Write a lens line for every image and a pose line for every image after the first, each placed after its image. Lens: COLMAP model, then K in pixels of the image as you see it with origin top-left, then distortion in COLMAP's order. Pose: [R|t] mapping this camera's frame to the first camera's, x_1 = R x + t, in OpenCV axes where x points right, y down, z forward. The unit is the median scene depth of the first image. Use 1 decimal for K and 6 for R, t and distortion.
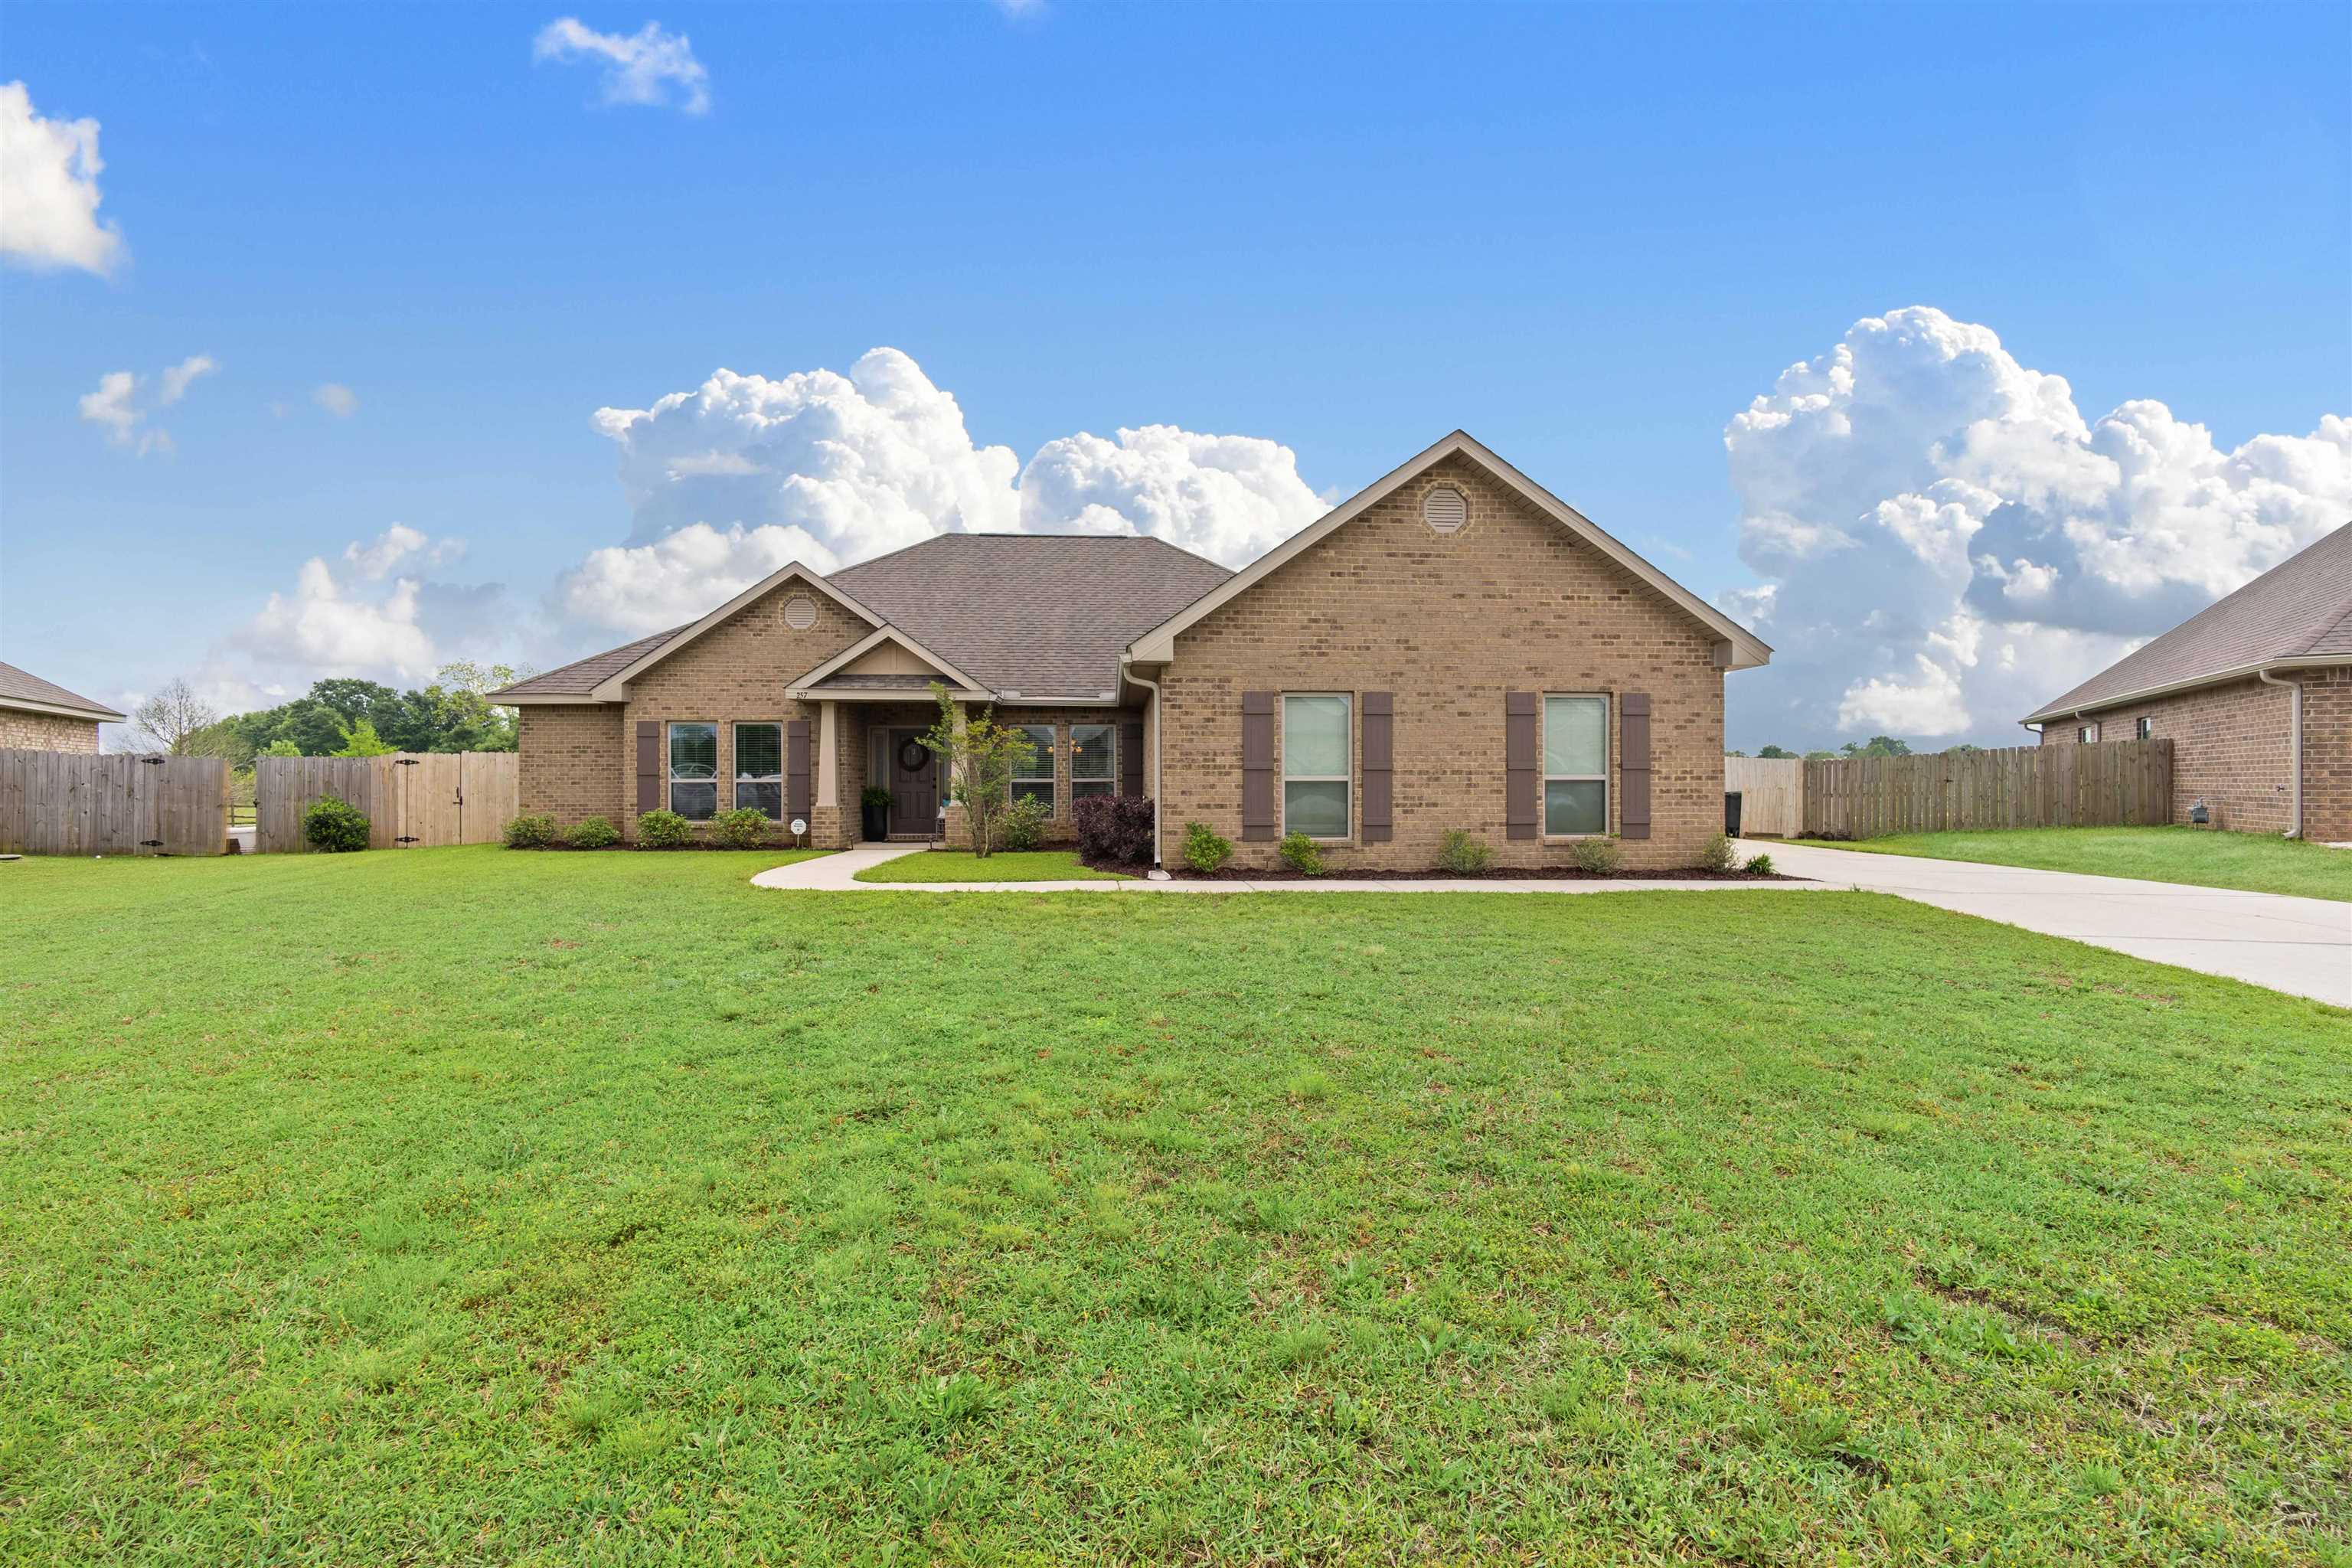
lens RADIAL K [[1020.3, 0, 1175.0], [0, 1020.3, 783.8], [0, 0, 1]] dist [0.000921, -0.000065]
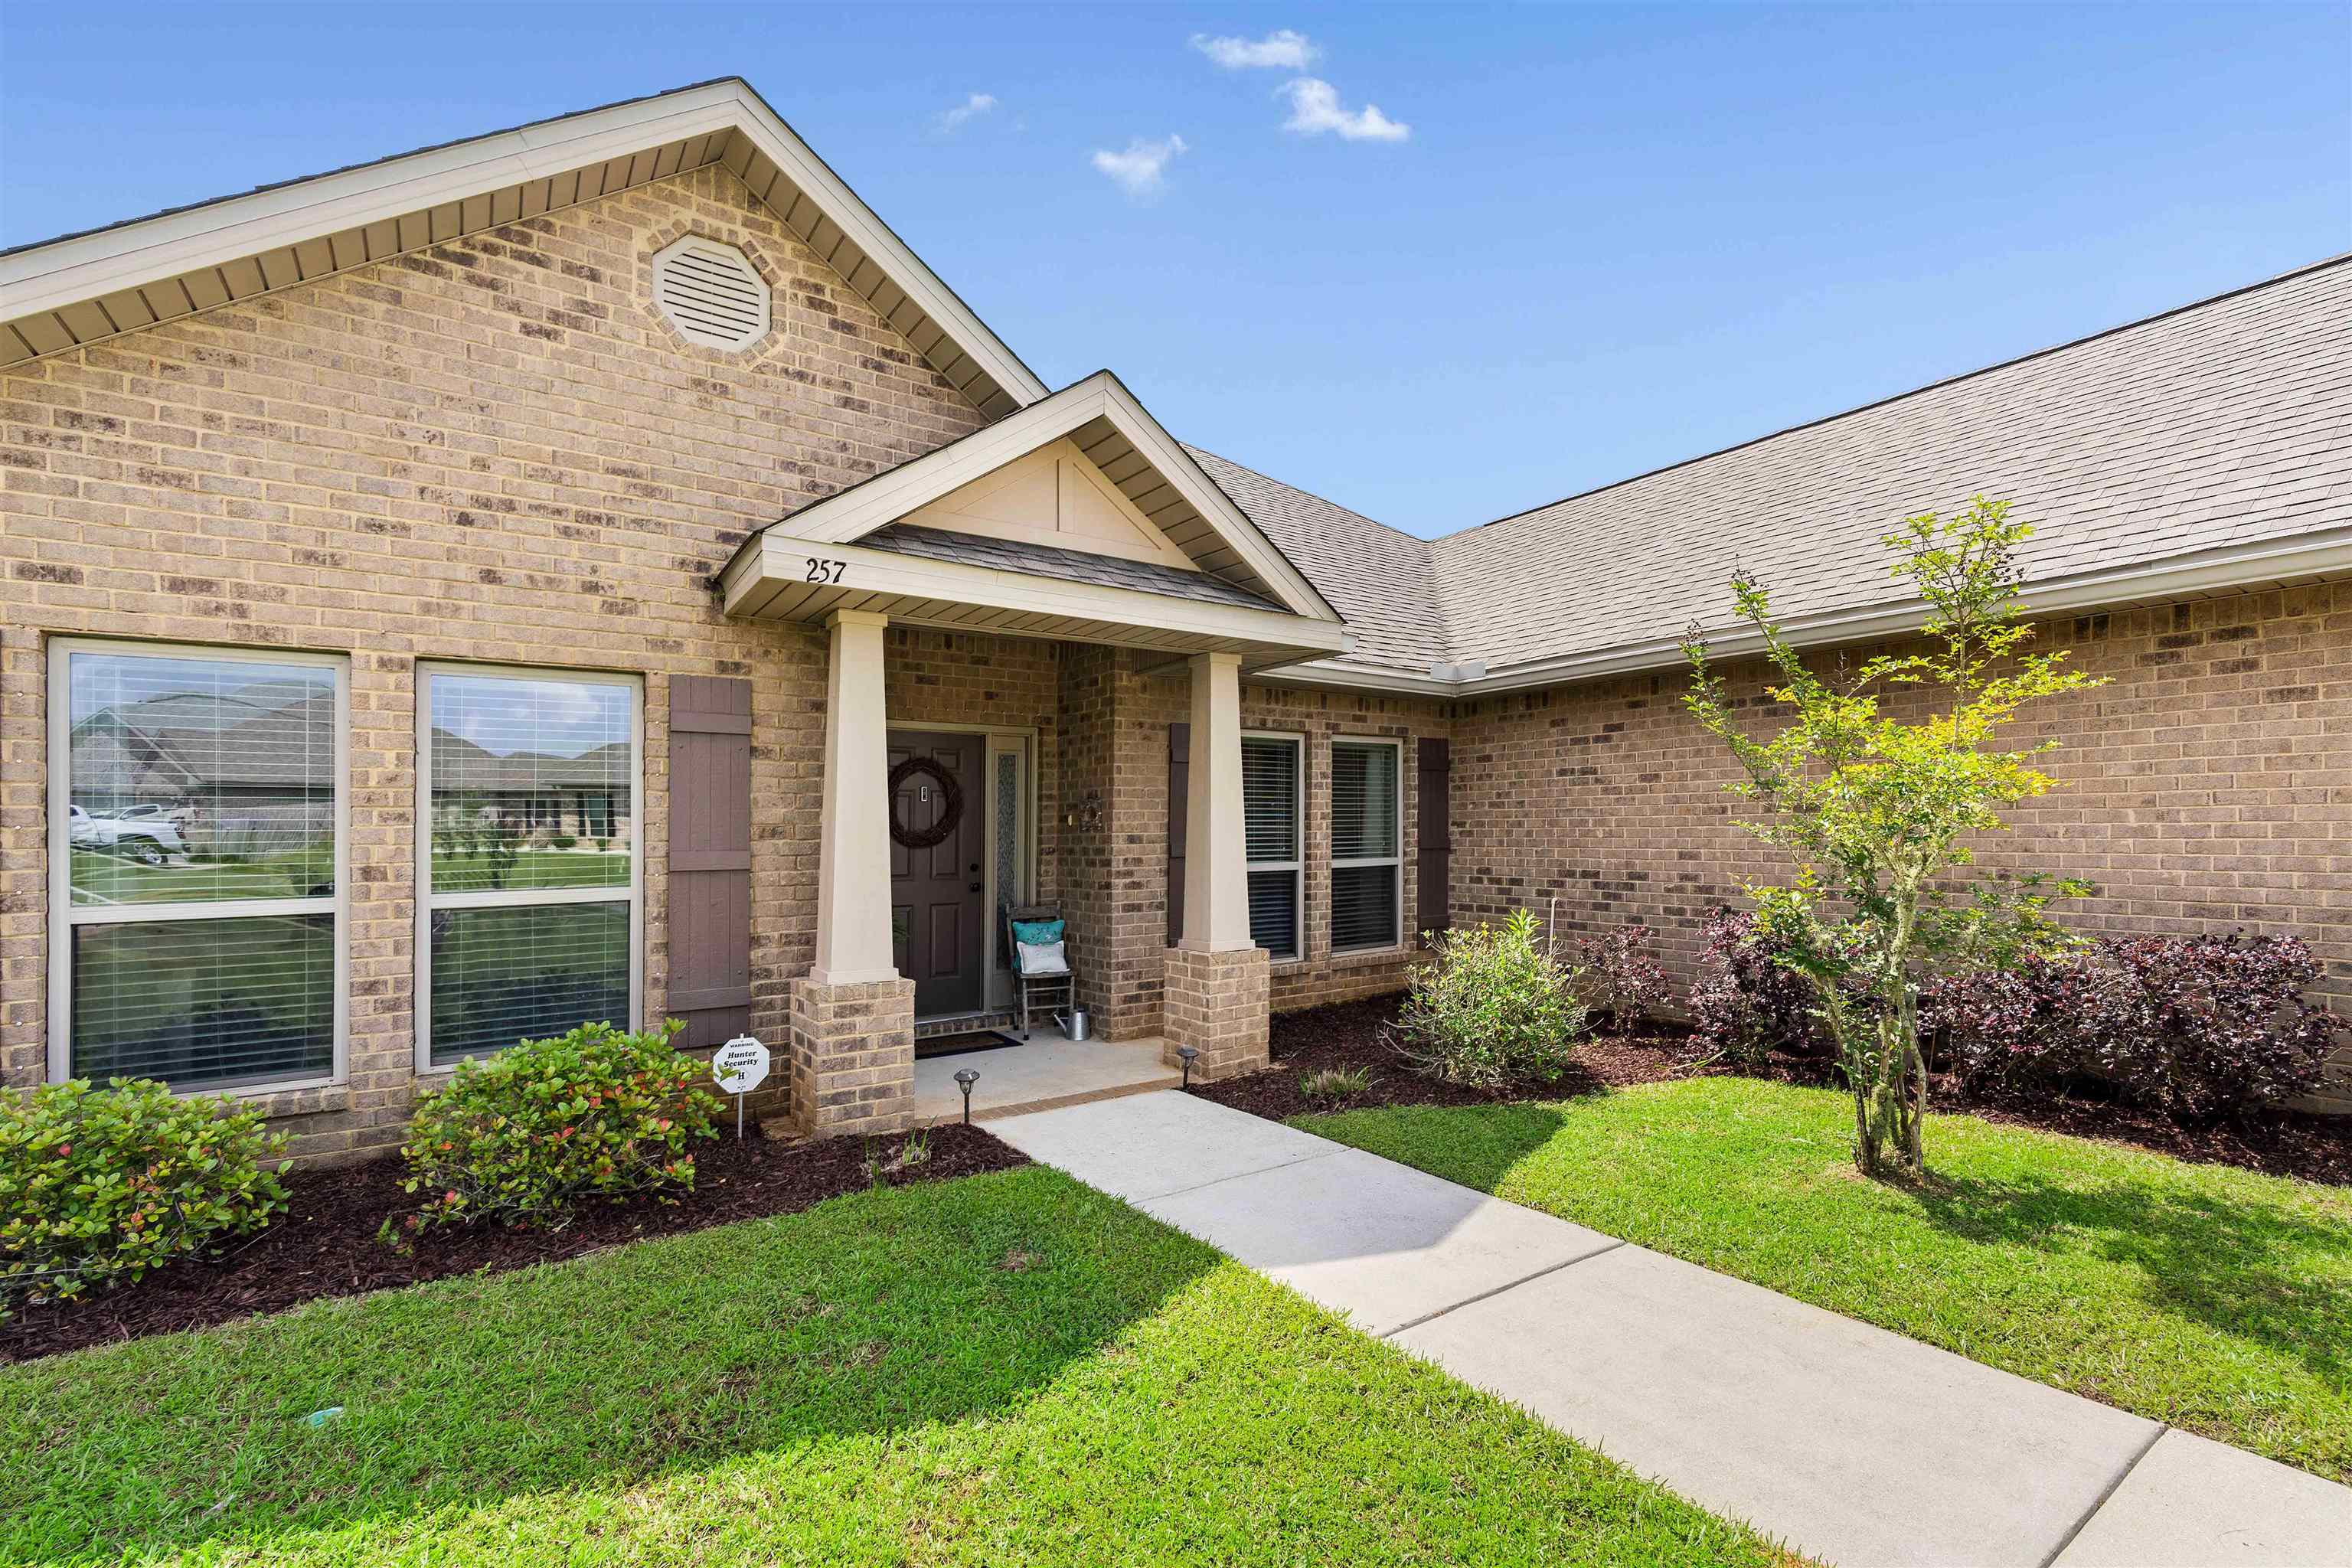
lens RADIAL K [[1020.3, 0, 1126.2], [0, 1020.3, 838.9], [0, 0, 1]] dist [0.000921, -0.000065]
pose [[0.868753, -0.005478, 0.495215, -0.600554], [0.004624, 0.999985, 0.002949, -0.026599], [-0.495224, -0.000272, 0.868765, 1.033717]]
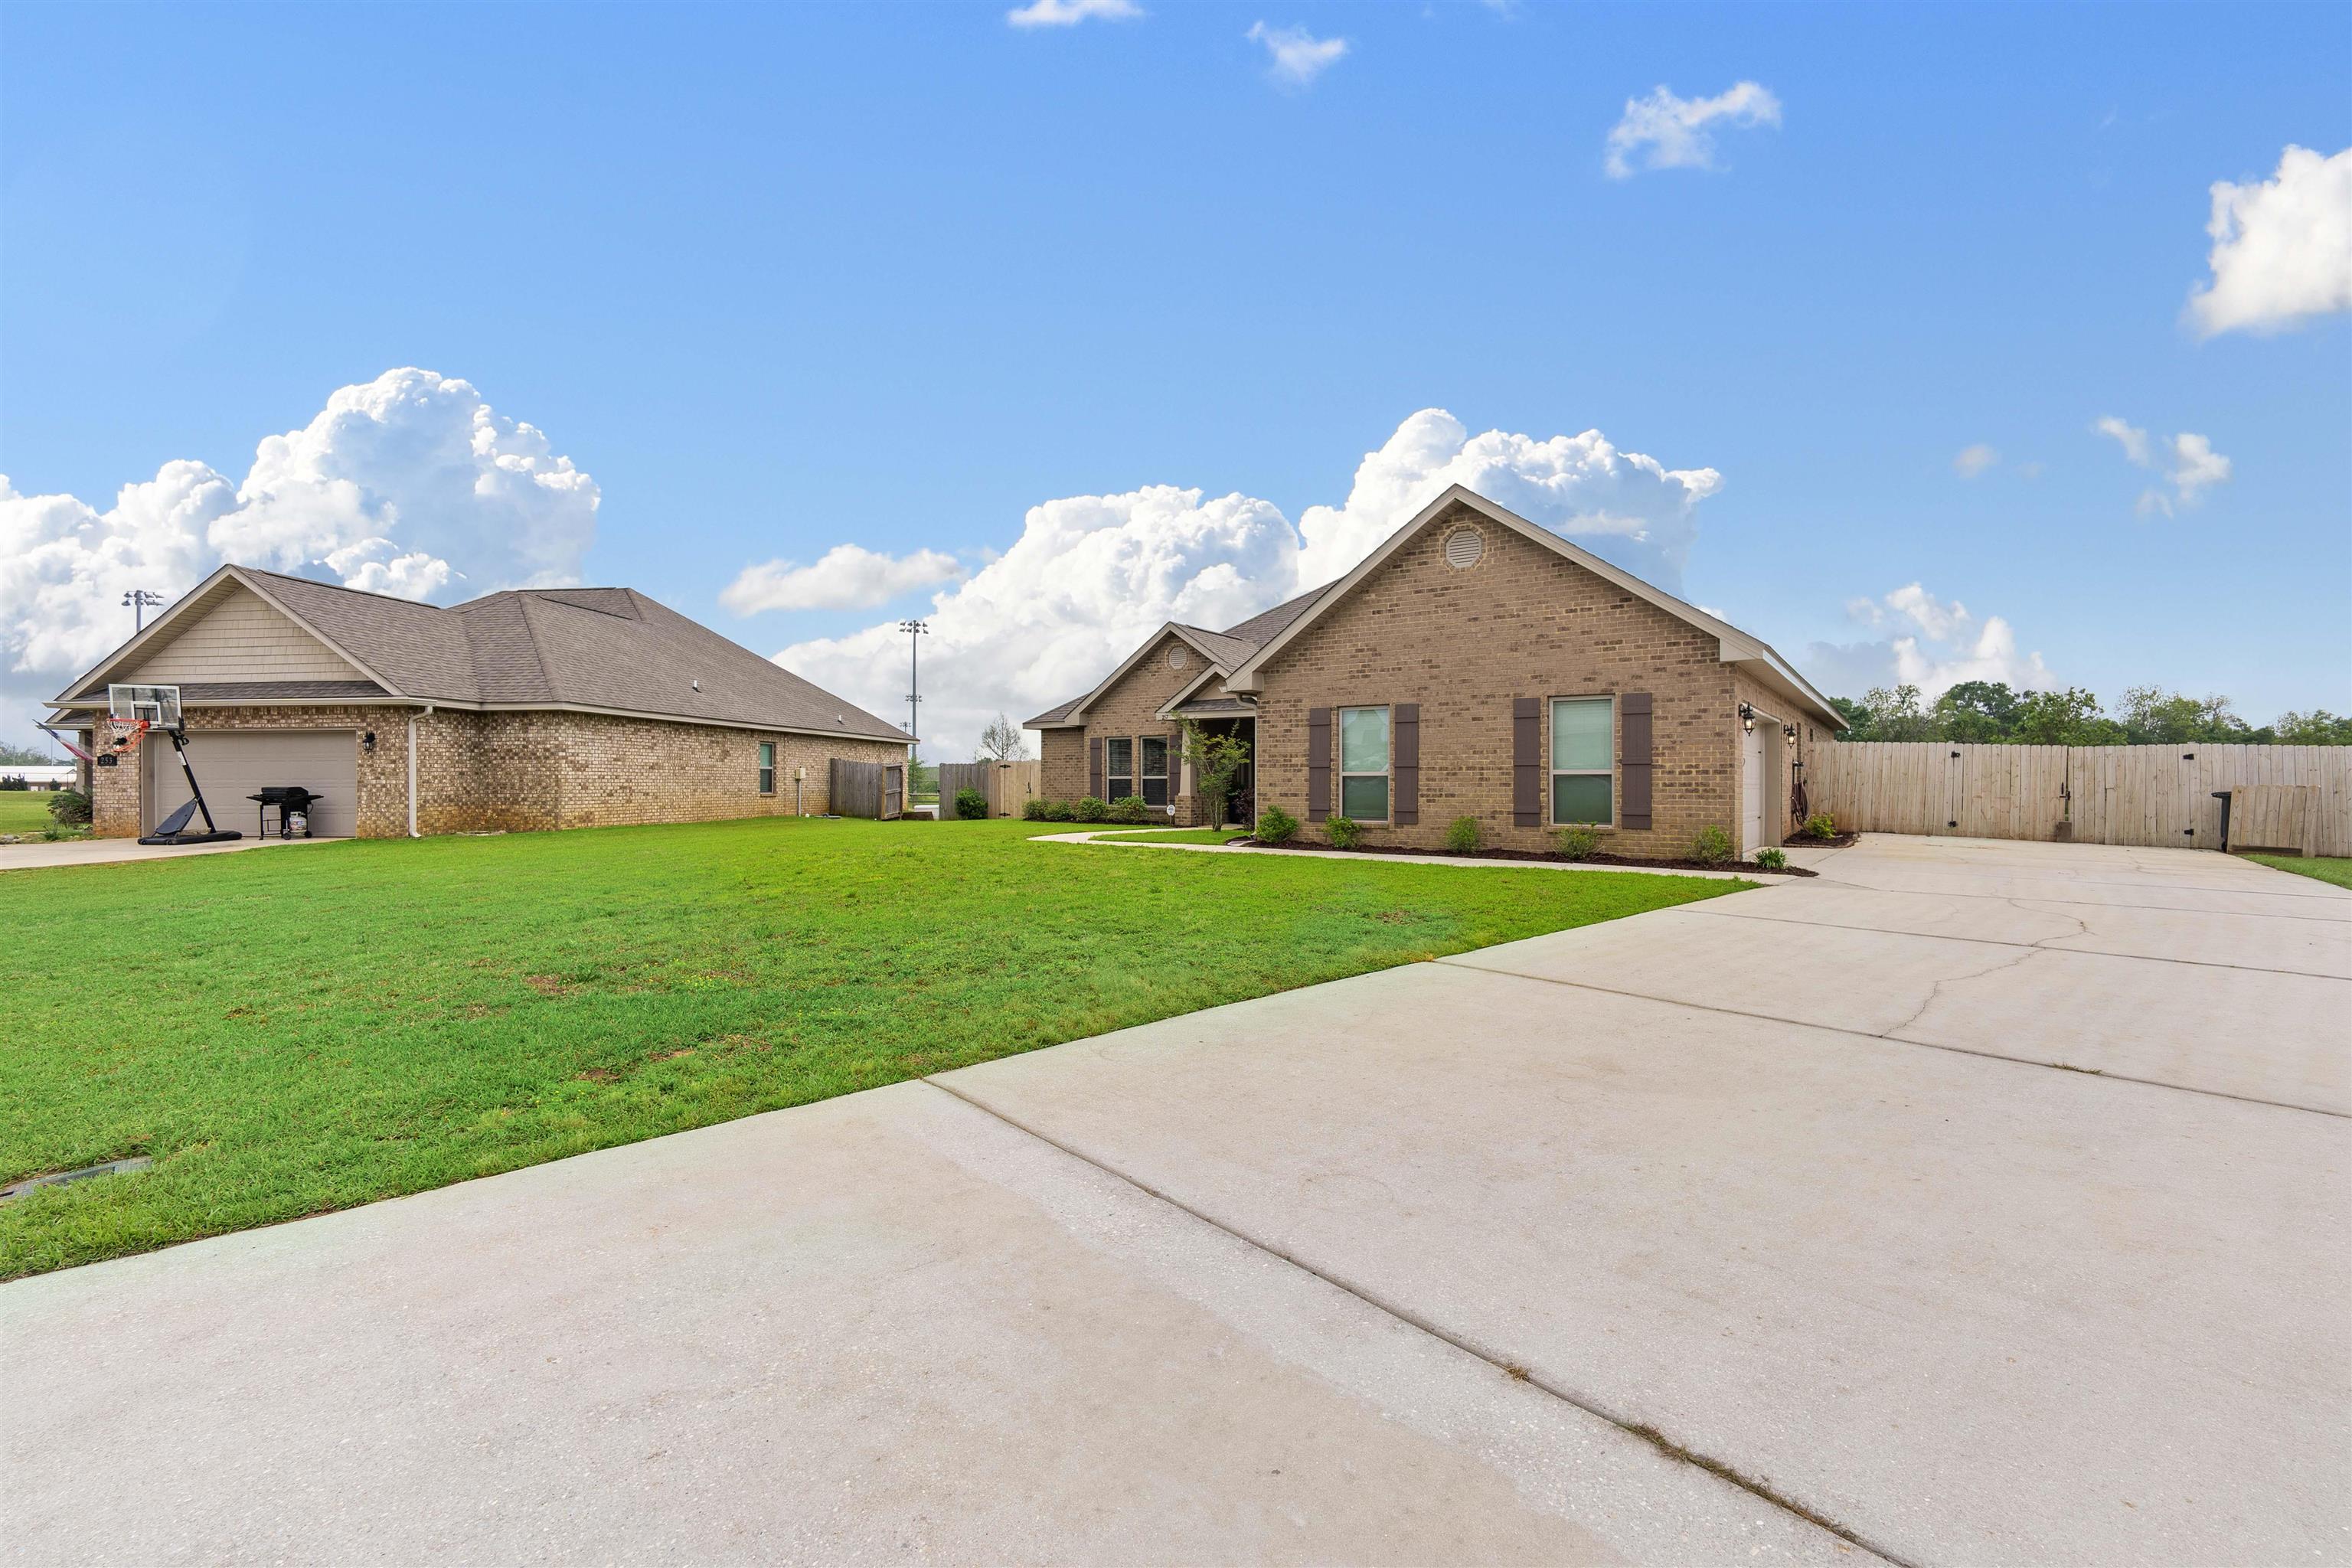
lens RADIAL K [[1020.3, 0, 1175.5], [0, 1020.3, 779.9], [0, 0, 1]] dist [0.000921, -0.000065]
pose [[0.781374, -0.000102, -0.624063, 0.745399], [-0.001672, 0.999996, -0.002257, 0.005628], [0.624060, 0.002807, 0.781371, -0.141517]]
